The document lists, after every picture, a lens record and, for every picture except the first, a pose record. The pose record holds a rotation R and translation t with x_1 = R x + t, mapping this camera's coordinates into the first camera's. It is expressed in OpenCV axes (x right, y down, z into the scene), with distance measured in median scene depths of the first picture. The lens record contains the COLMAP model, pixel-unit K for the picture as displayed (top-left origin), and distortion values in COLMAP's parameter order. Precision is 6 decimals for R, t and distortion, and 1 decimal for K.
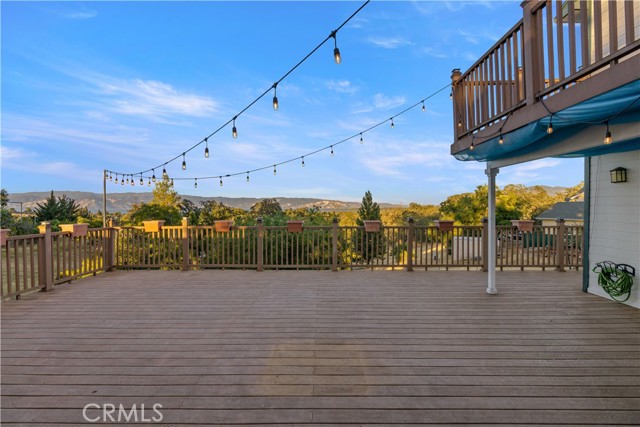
lens RADIAL K [[285.3, 0, 320.0], [0, 285.3, 213.5], [0, 0, 1]] dist [-0.001991, -0.000549]
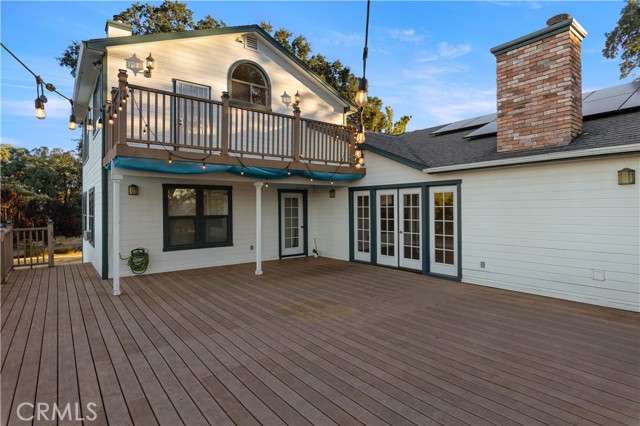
lens RADIAL K [[339.6, 0, 320.0], [0, 339.6, 213.0], [0, 0, 1]] dist [0.000196, -0.000004]
pose [[-0.620015, -0.002835, 0.784585, -1.082929], [0.026401, 0.999352, 0.024474, -0.040082], [-0.784146, 0.035888, -0.619538, 1.531603]]
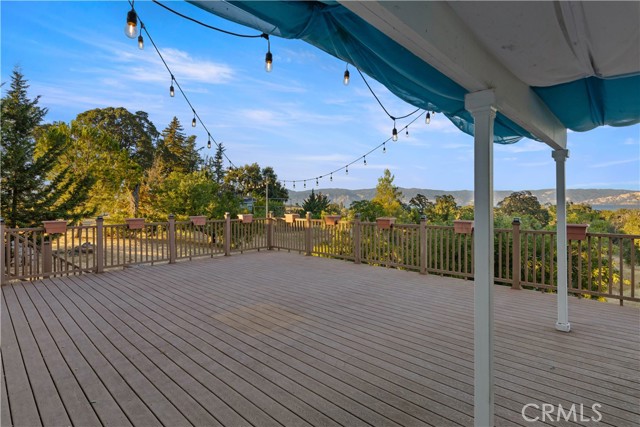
lens RADIAL K [[330.1, 0, 319.3], [0, 330.1, 190.8], [0, 0, 1]] dist [0.000308, -0.000315]
pose [[0.727975, -0.021518, -0.685266, 0.938823], [-0.018315, 0.998540, -0.050812, -0.007910], [0.685359, 0.049541, 0.726519, -0.004729]]
